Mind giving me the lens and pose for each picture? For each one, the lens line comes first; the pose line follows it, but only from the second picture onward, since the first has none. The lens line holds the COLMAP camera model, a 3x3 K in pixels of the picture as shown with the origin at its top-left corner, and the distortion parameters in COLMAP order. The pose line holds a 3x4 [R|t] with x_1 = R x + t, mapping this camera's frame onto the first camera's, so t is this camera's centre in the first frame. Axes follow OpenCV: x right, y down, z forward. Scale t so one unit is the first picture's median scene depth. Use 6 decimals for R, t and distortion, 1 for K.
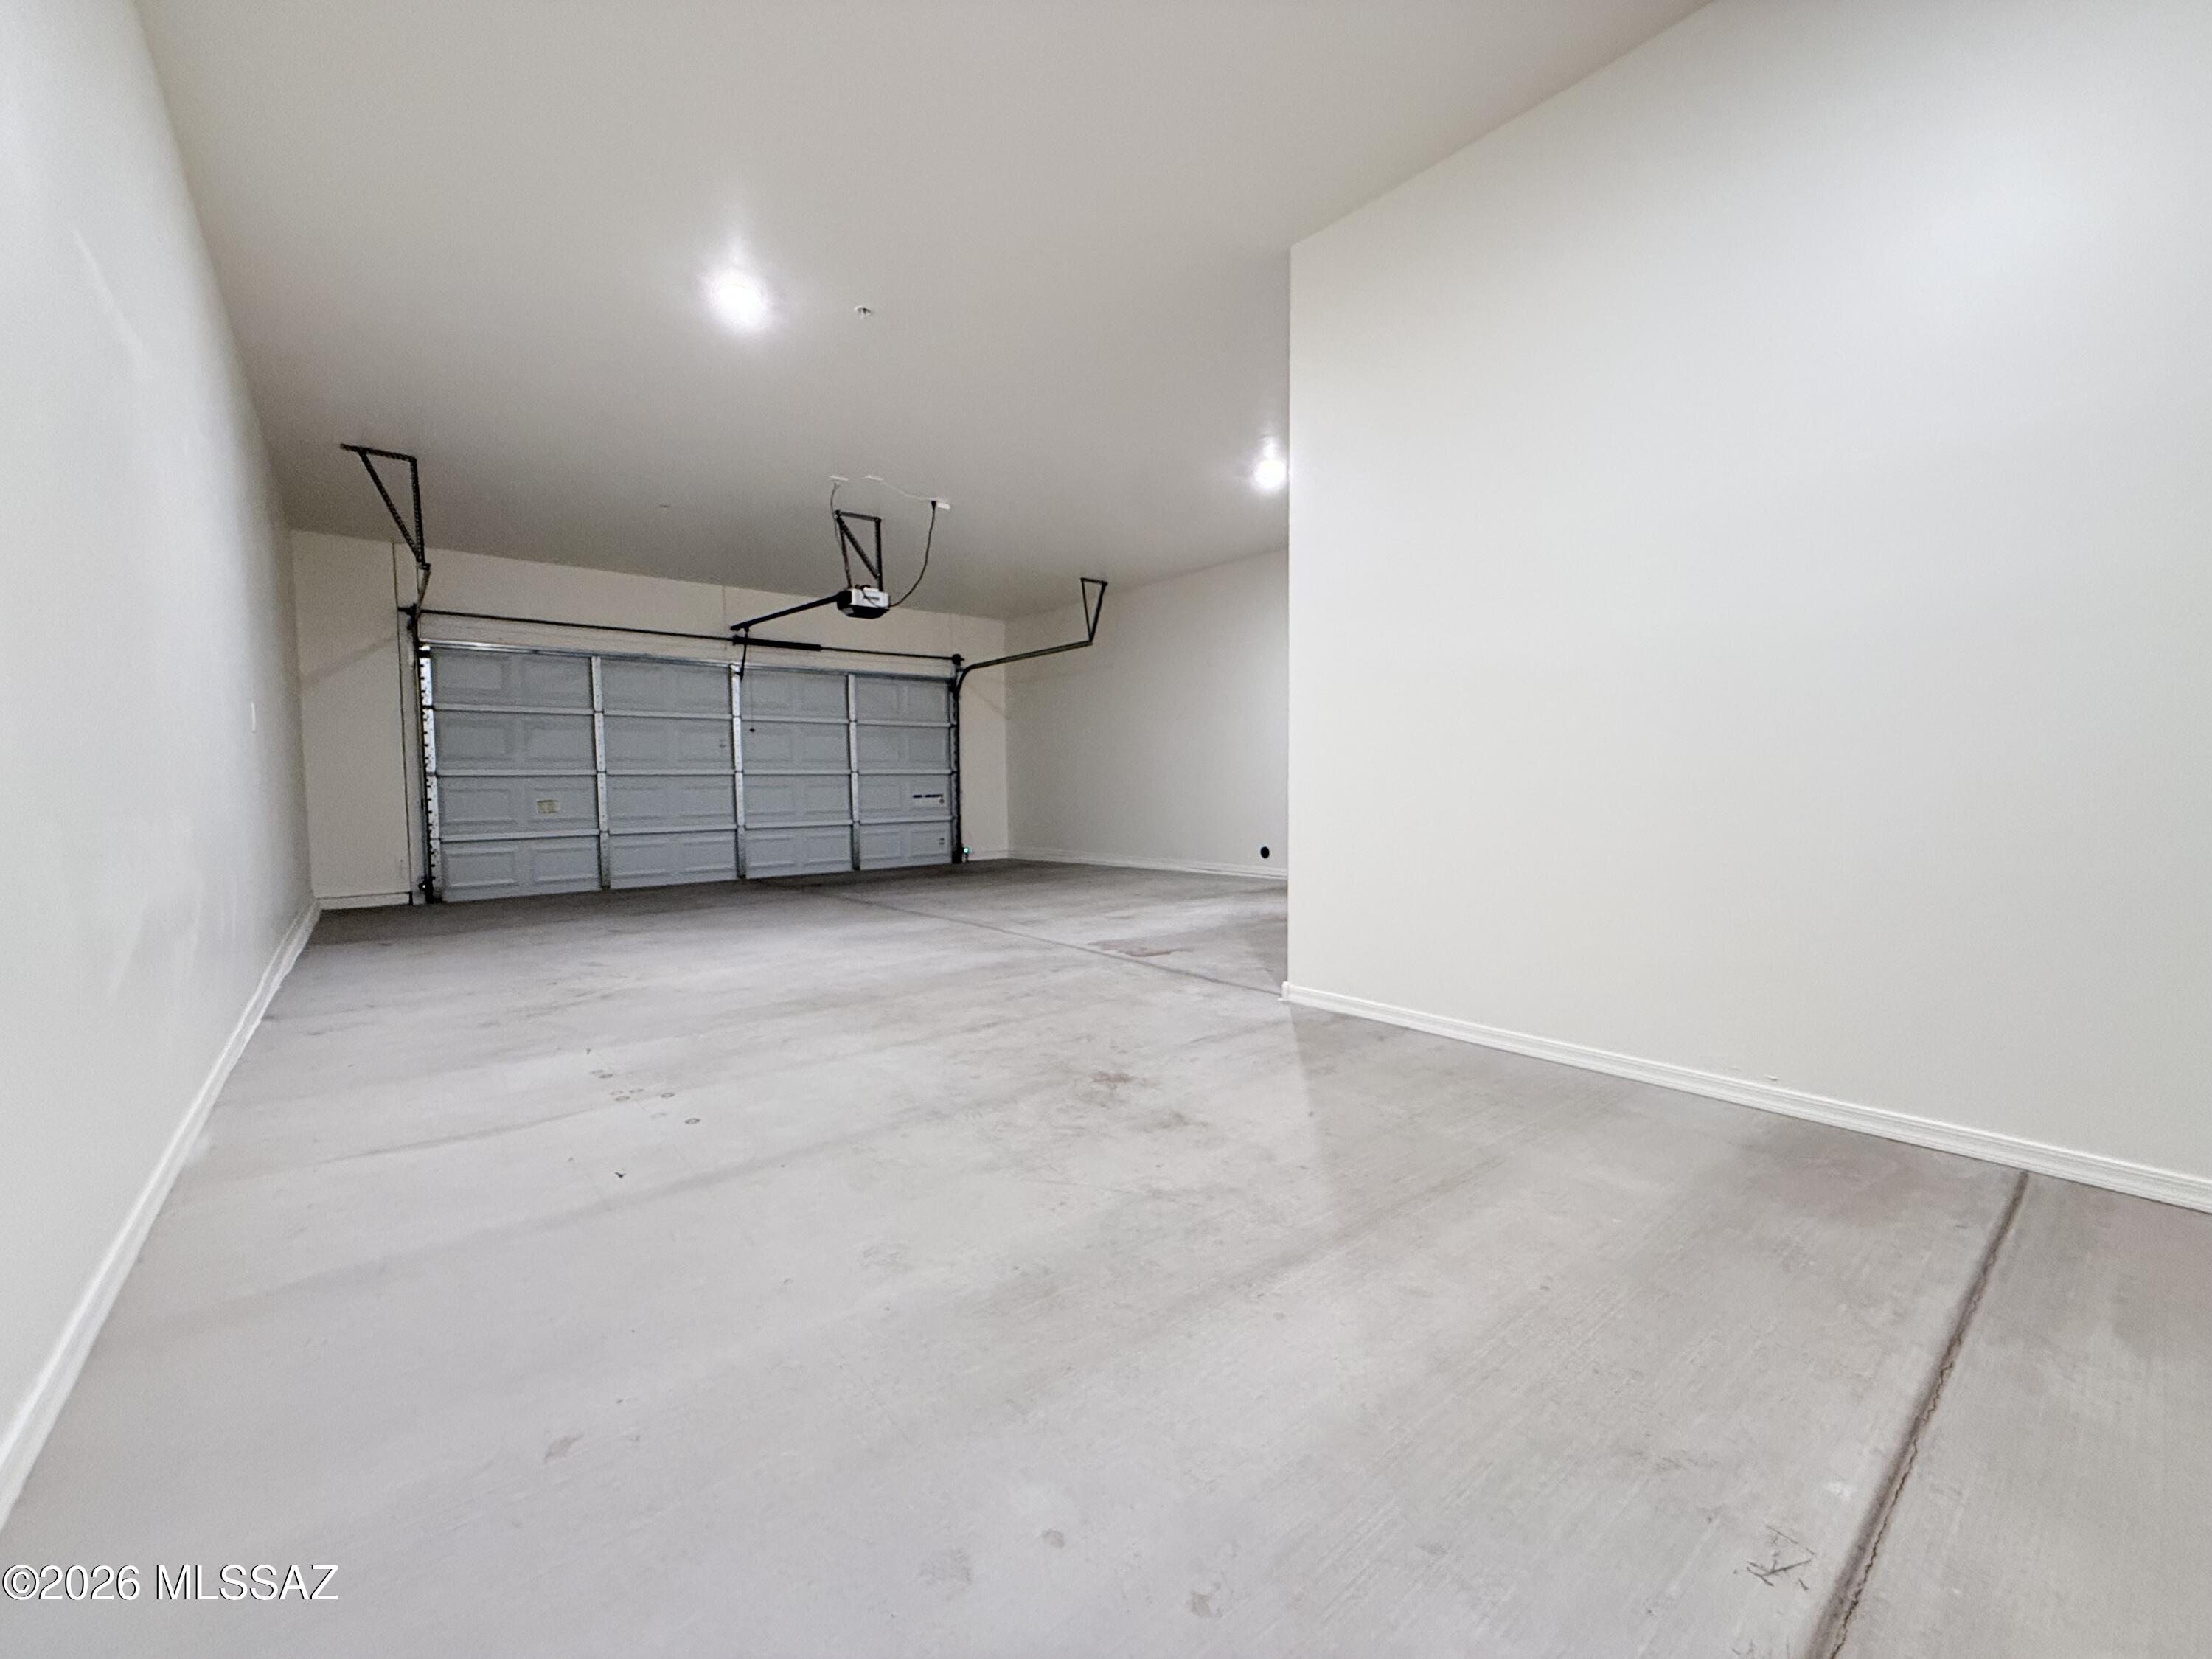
lens RADIAL K [[884.7, 0, 1099.4], [0, 884.7, 831.6], [0, 0, 1]] dist [0.002233, 0.000252]
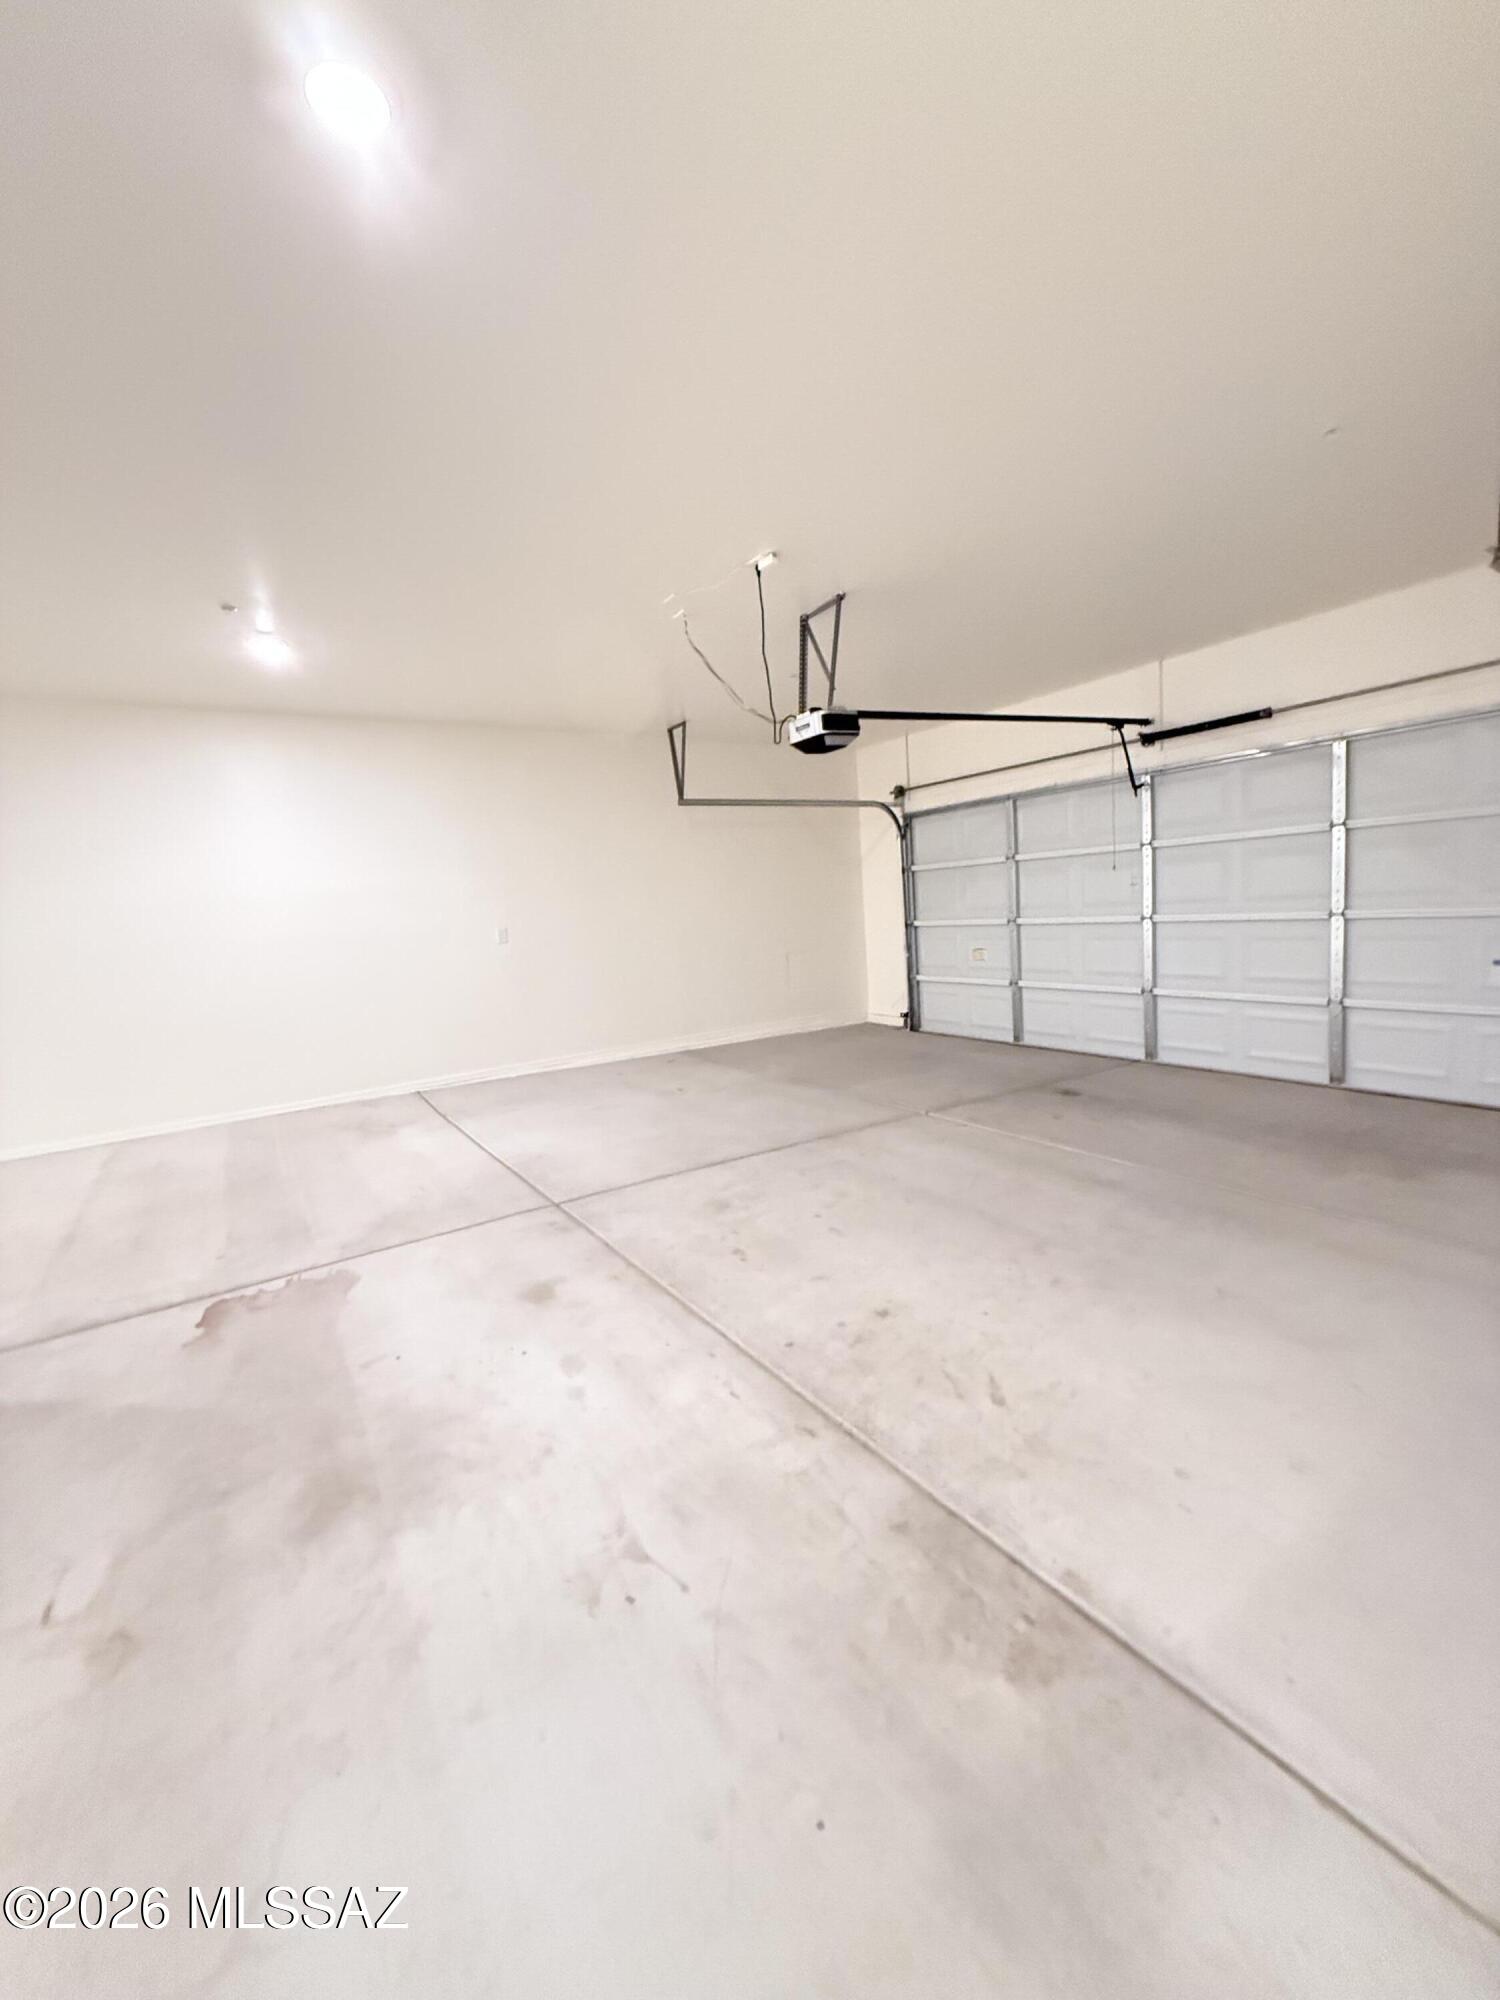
lens RADIAL K [[799.9, 0, 751.8], [0, 799.9, 989.7], [0, 0, 1]] dist [0.002233, 0.000252]
pose [[-0.099435, 0.122768, -0.987442, 0.341268], [0.008419, 0.992428, 0.122540, -0.105342], [0.995008, 0.003871, -0.099716, 0.830686]]
